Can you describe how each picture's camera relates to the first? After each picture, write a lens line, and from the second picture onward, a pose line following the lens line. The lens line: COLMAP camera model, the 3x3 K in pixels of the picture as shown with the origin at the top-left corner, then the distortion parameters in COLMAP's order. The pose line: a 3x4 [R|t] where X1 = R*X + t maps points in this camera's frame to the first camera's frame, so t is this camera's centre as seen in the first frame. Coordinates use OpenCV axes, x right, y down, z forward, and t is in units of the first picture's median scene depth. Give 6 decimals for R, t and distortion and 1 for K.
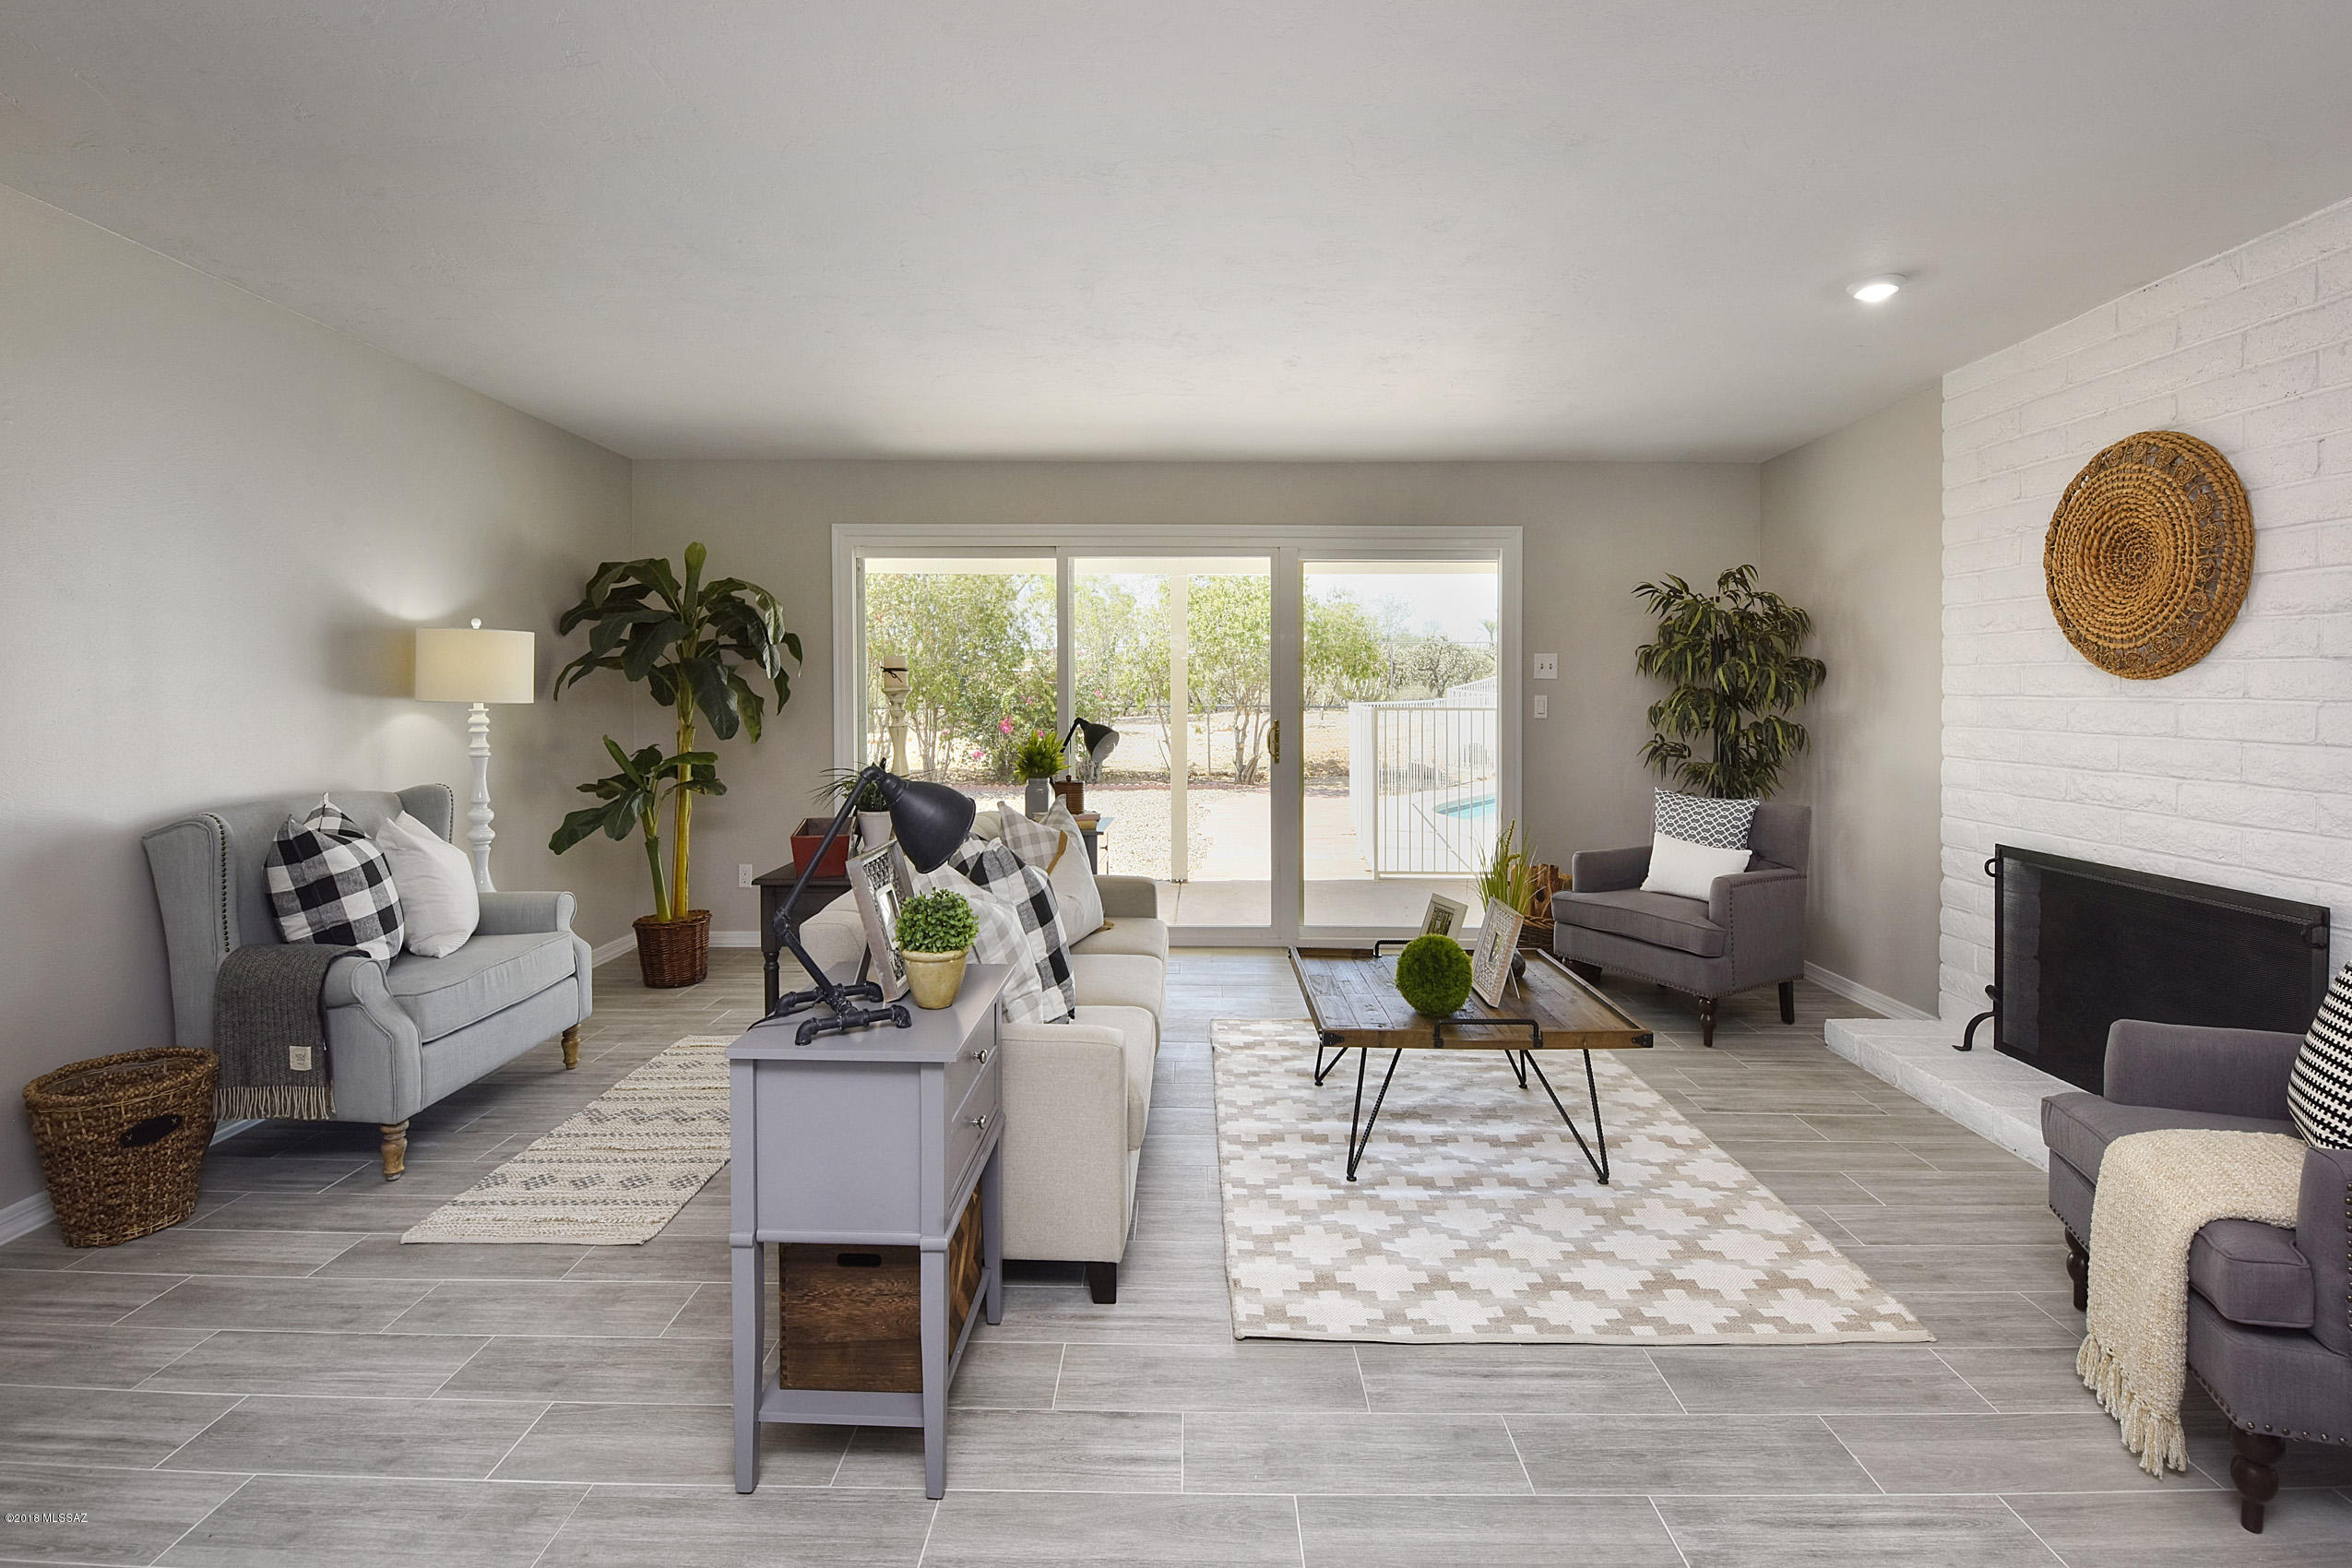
lens RADIAL K [[1112.1, 0, 1133.1], [0, 1112.1, 700.0], [0, 0, 1]] dist [0.000988, -0.009583]
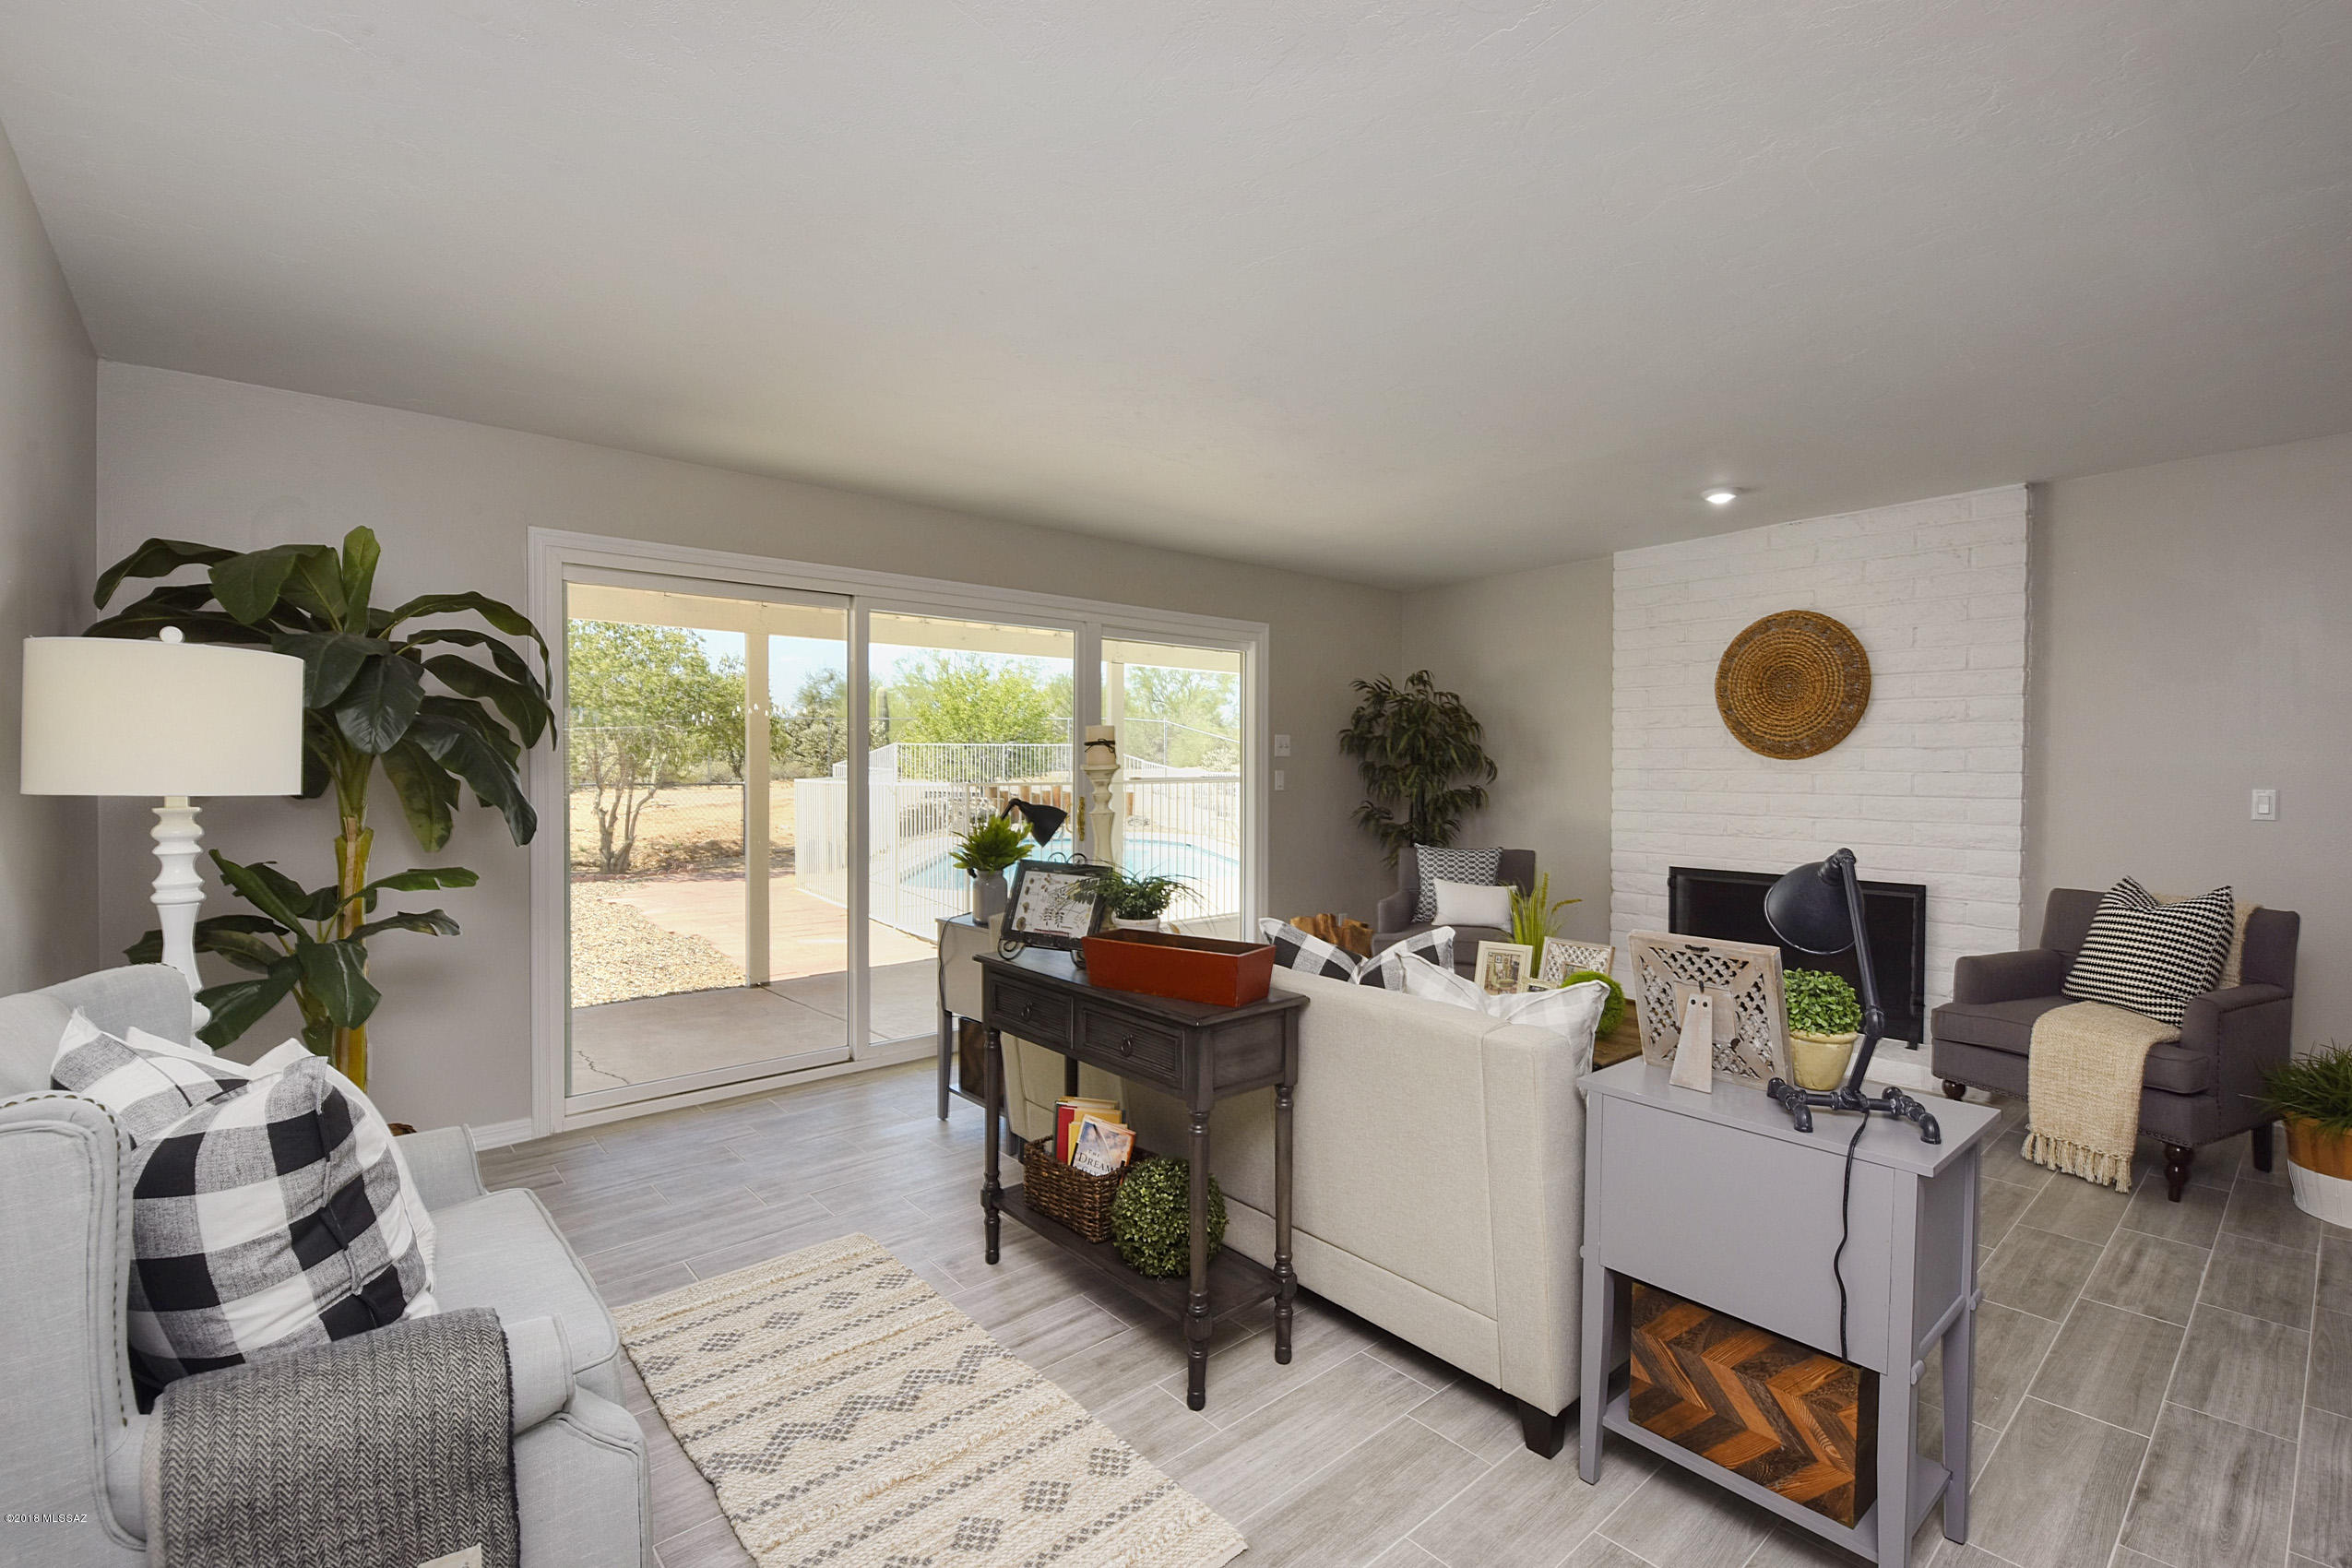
lens RADIAL K [[1055.7, 0, 1217.1], [0, 1055.7, 782.3], [0, 0, 1]] dist [0.003286, -0.010098]
pose [[0.718840, -0.012770, 0.695058, -0.740034], [0.008512, 0.999918, 0.009568, -0.005973], [-0.695124, -0.000961, 0.718890, 0.423066]]
